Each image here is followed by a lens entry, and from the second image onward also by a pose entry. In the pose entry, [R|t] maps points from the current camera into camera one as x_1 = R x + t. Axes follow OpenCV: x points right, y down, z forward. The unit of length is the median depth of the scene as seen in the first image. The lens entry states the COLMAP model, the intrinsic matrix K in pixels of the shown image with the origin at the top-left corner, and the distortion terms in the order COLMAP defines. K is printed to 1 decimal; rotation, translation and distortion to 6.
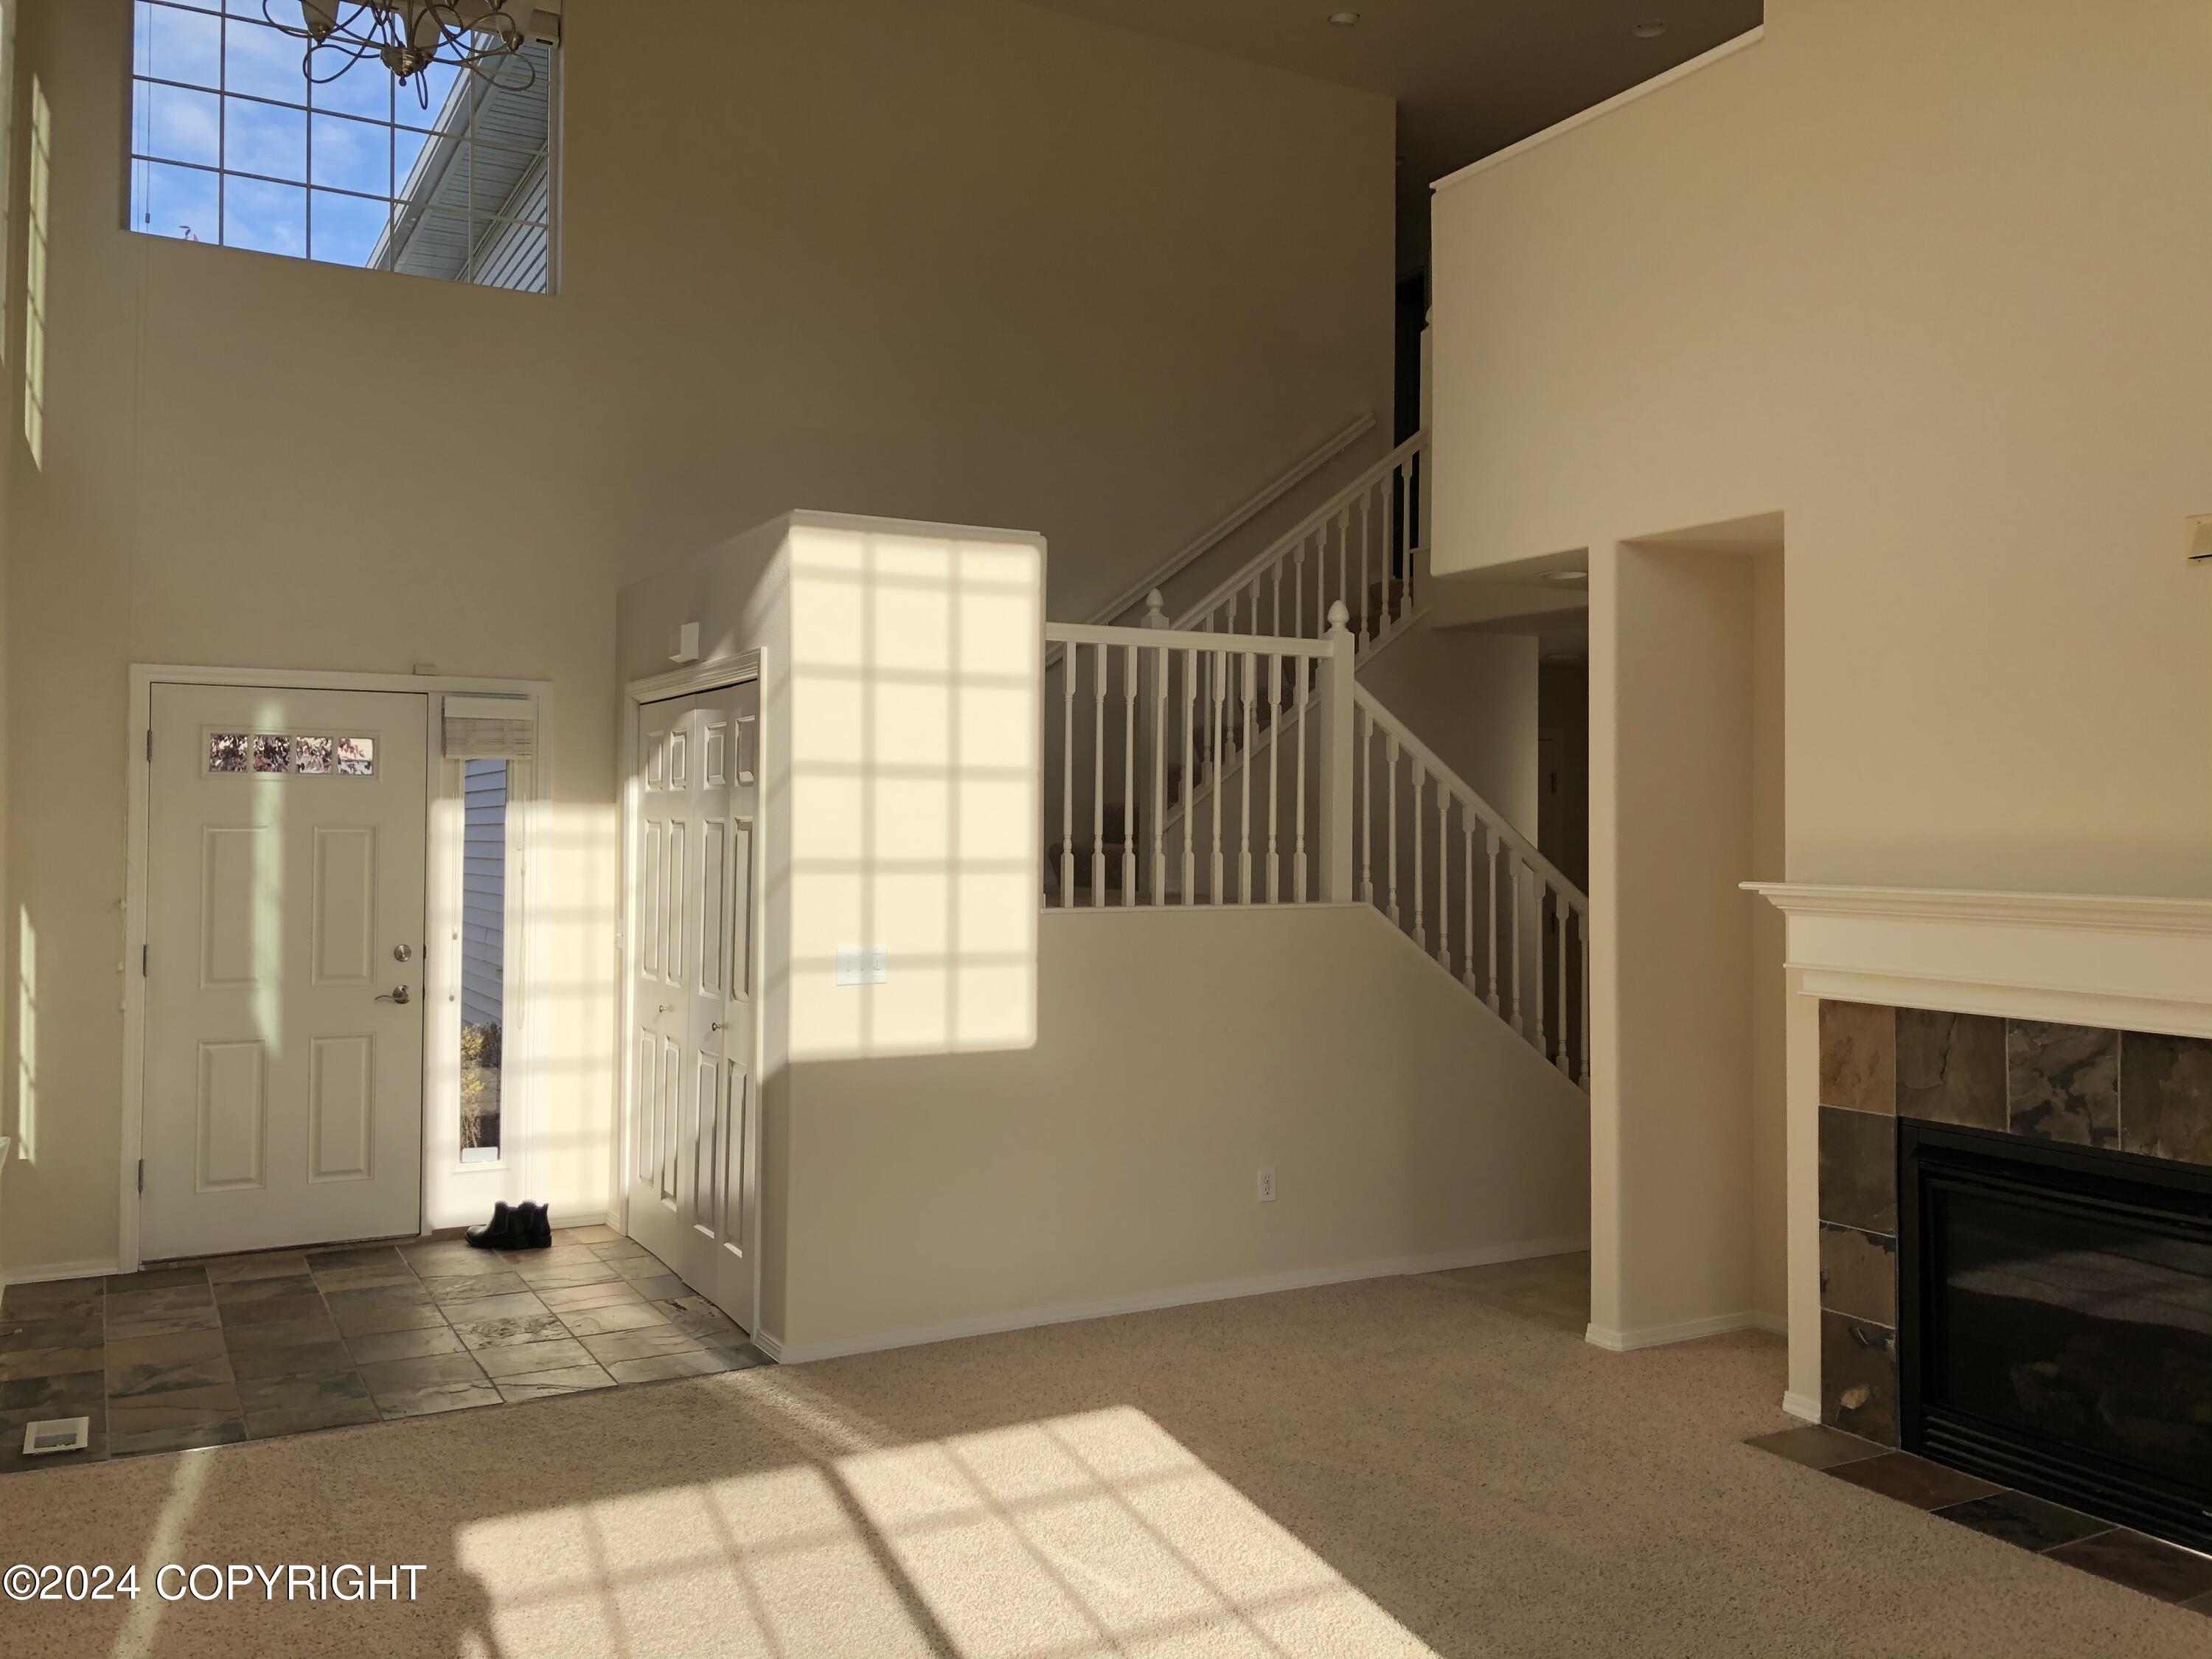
lens RADIAL K [[1780.6, 0, 1103.6], [0, 1780.6, 792.3], [0, 0, 1]] dist [0.017997, -0.005918]
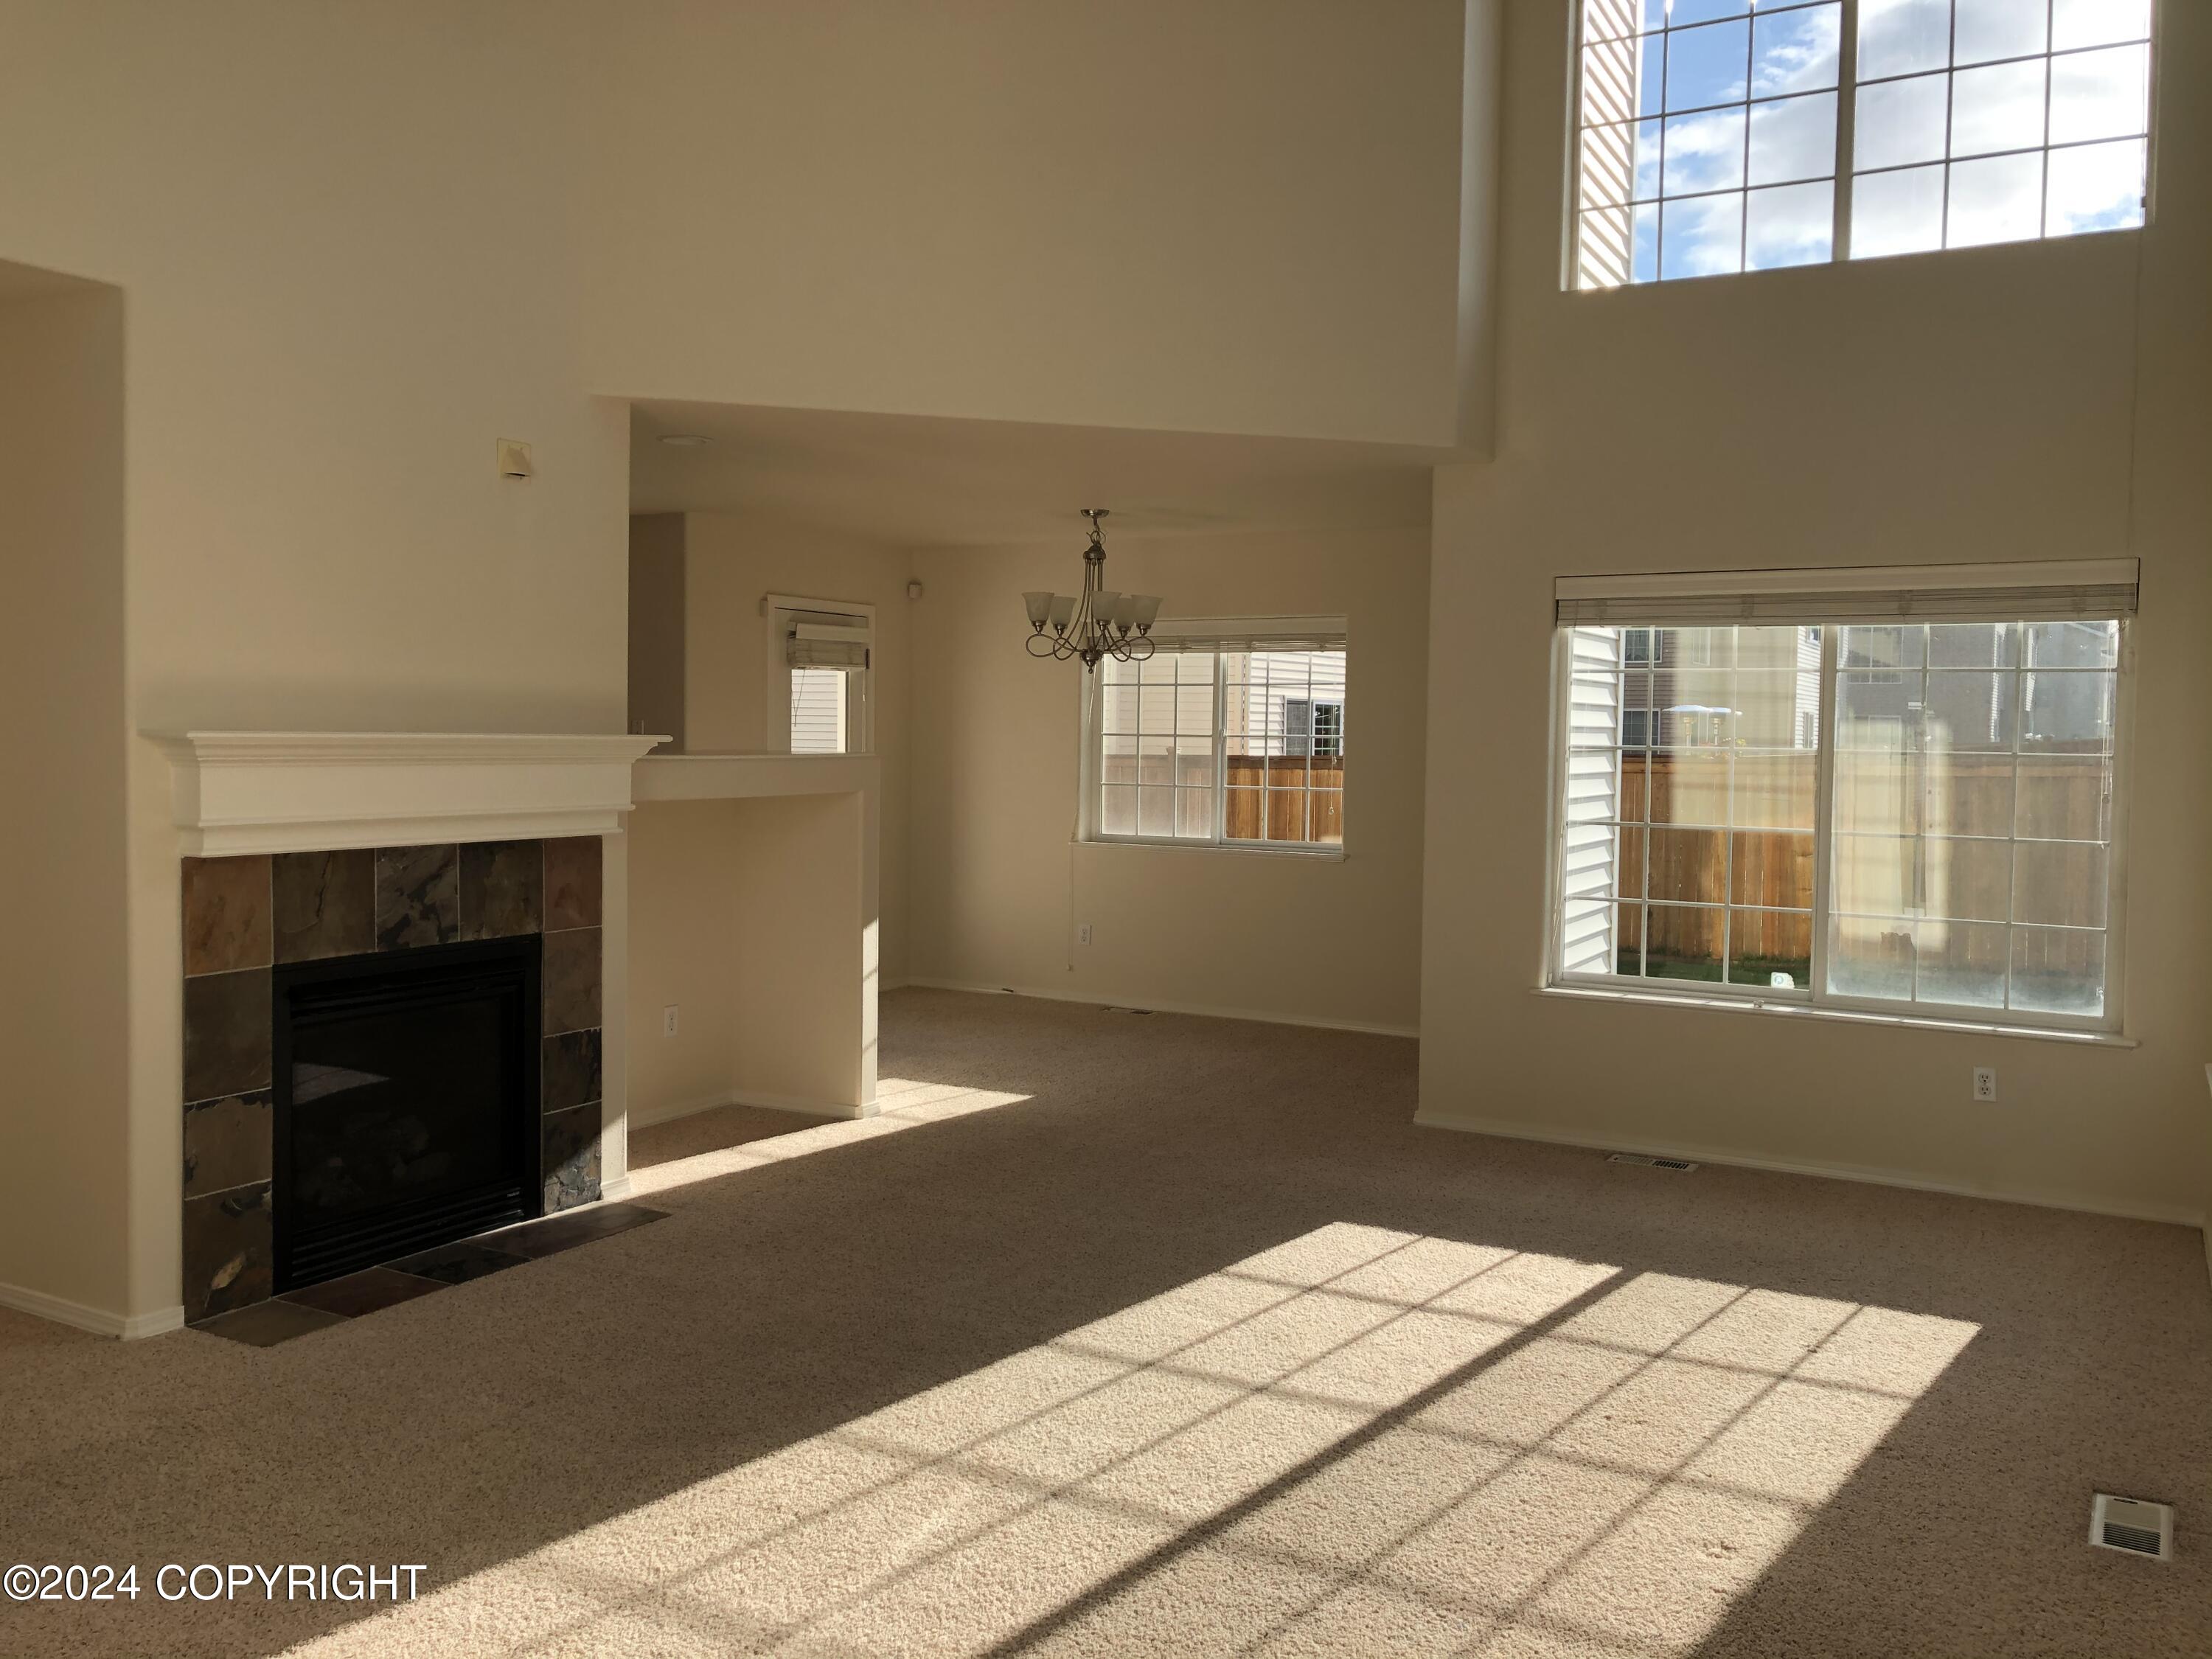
lens RADIAL K [[1798.0, 0, 1106.0], [0, 1798.0, 829.5], [0, 0, 1]] dist [-0.002640, -0.004843]
pose [[-0.521182, -0.060782, 0.851279, -0.543314], [-0.037147, 0.998131, 0.048524, 0.036010], [-0.852637, -0.006333, -0.522465, 0.970759]]
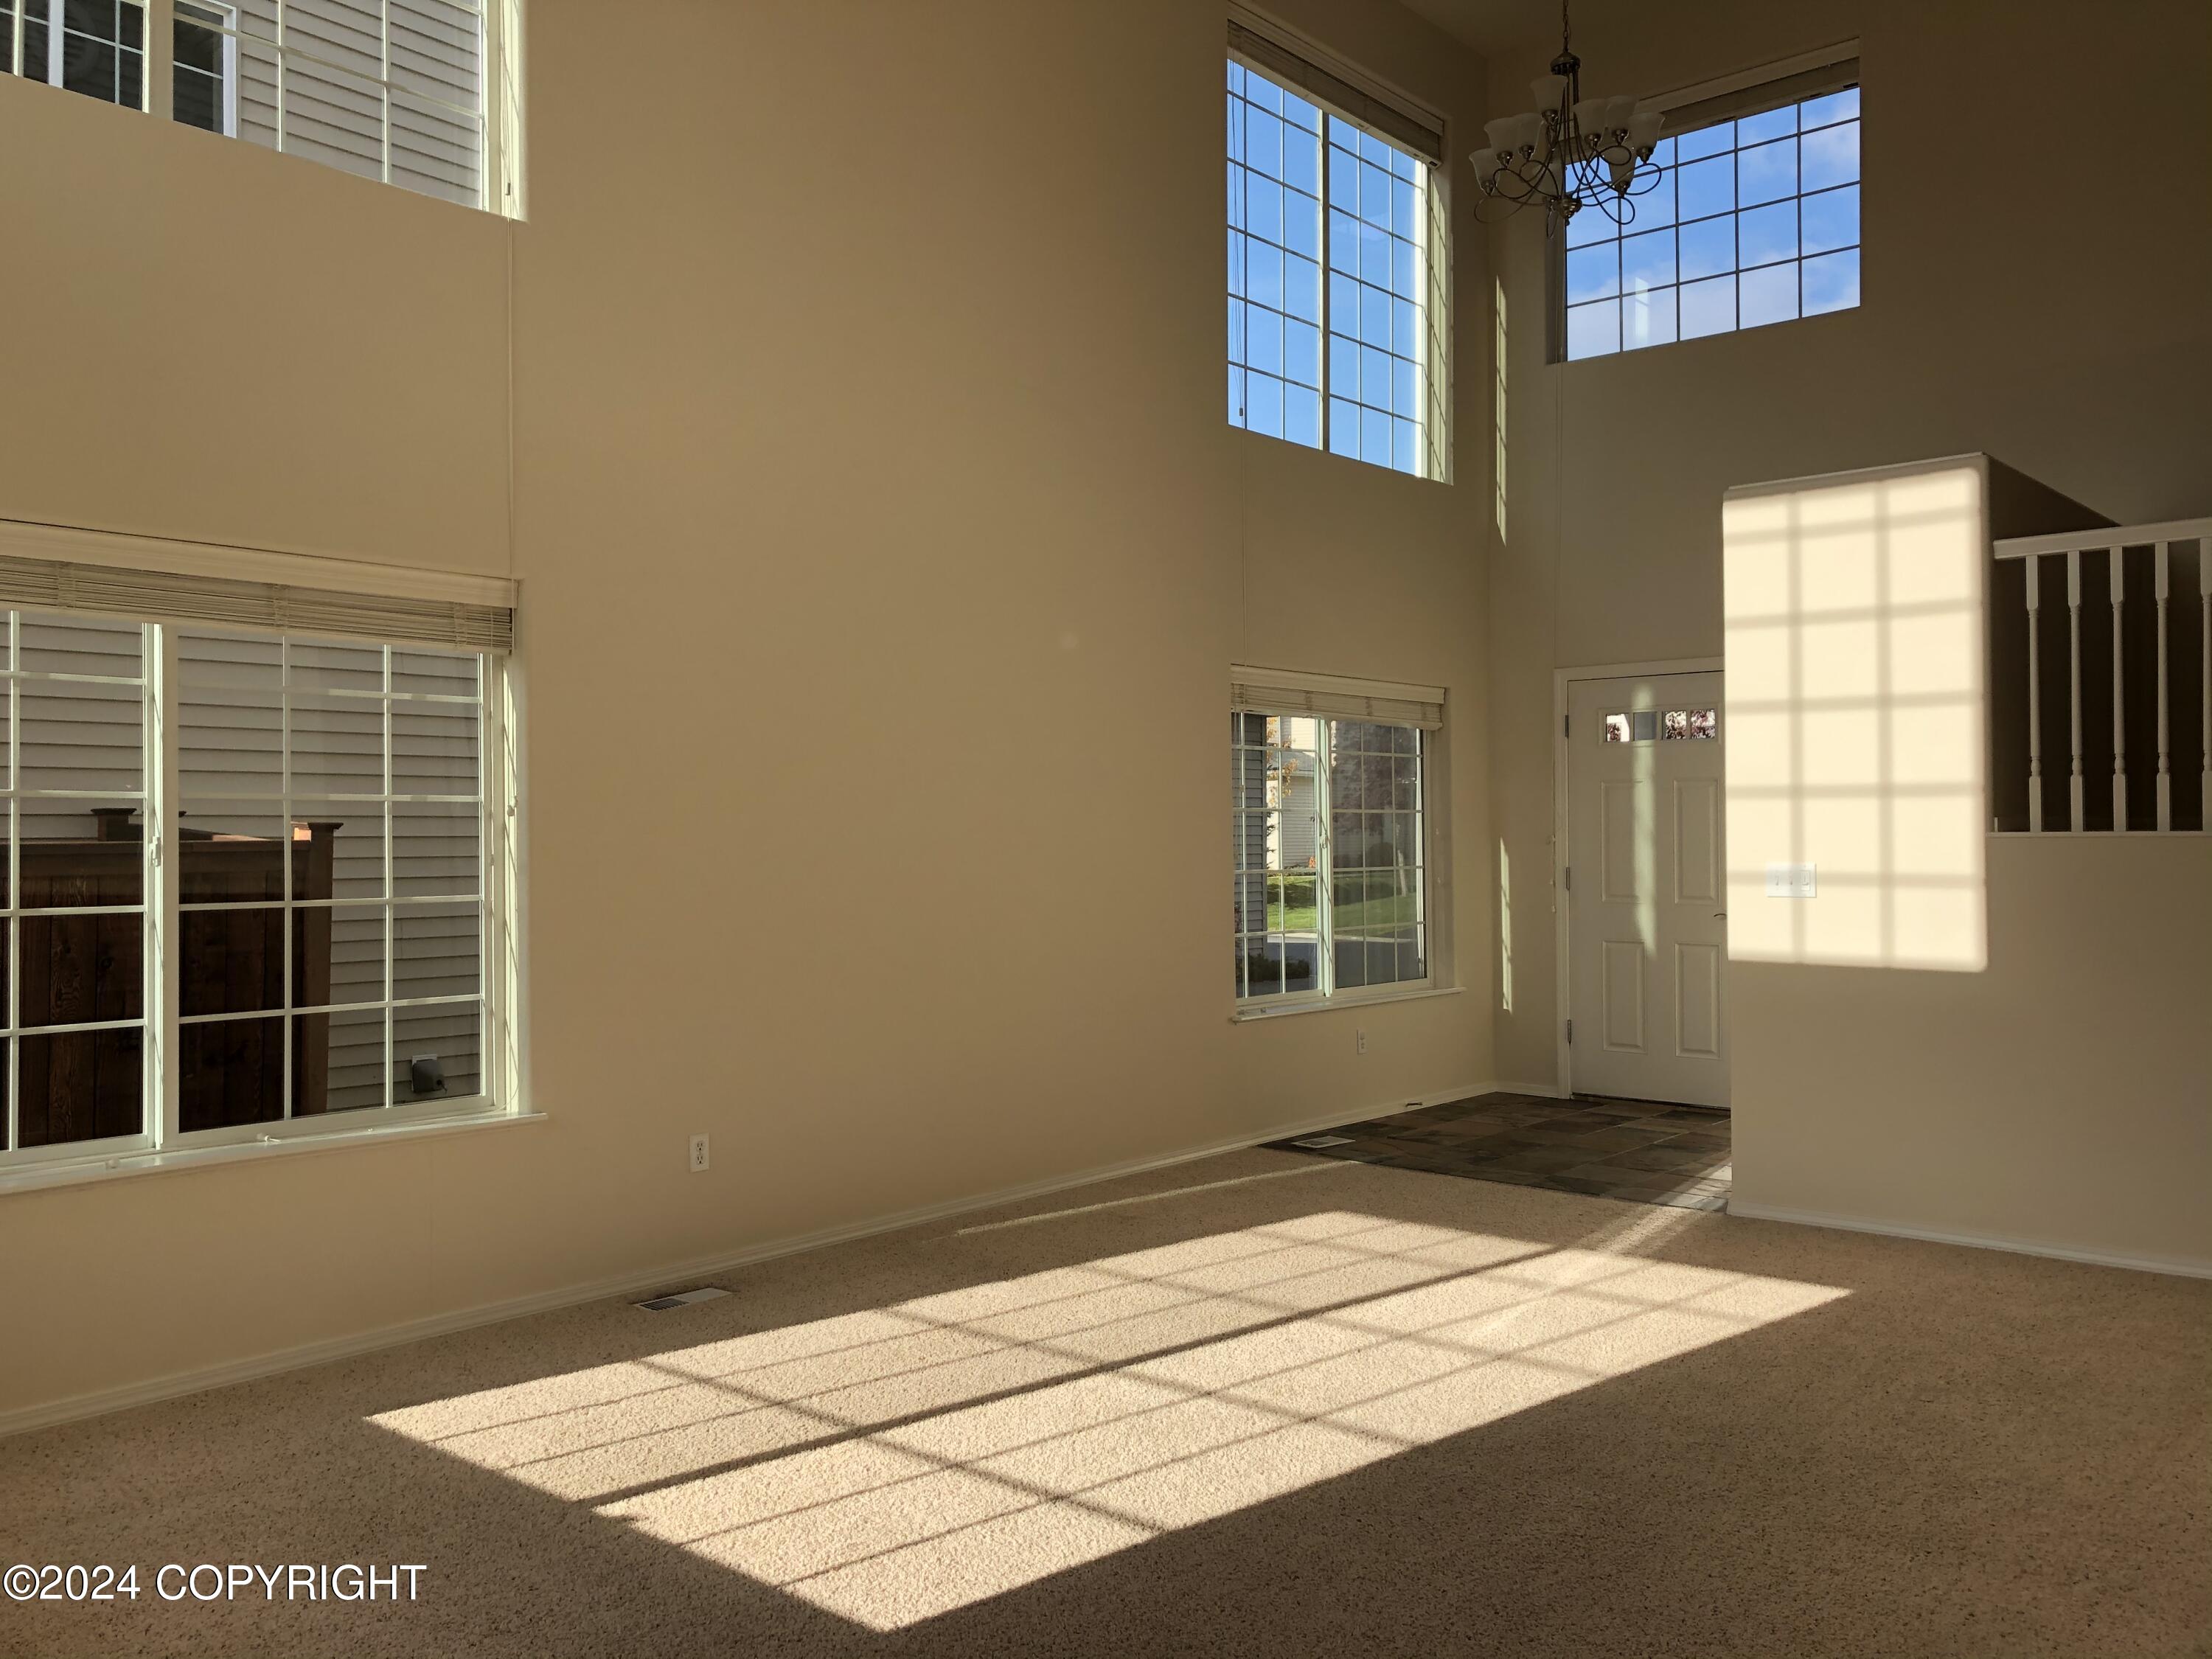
lens RADIAL K [[1798.0, 0, 1106.0], [0, 1798.0, 829.5], [0, 0, 1]] dist [-0.002640, -0.004843]
pose [[0.331139, -0.010357, -0.943525, 0.789300], [0.025926, 0.999662, -0.001874, 0.056194], [0.943226, -0.023841, 0.331295, 0.220016]]
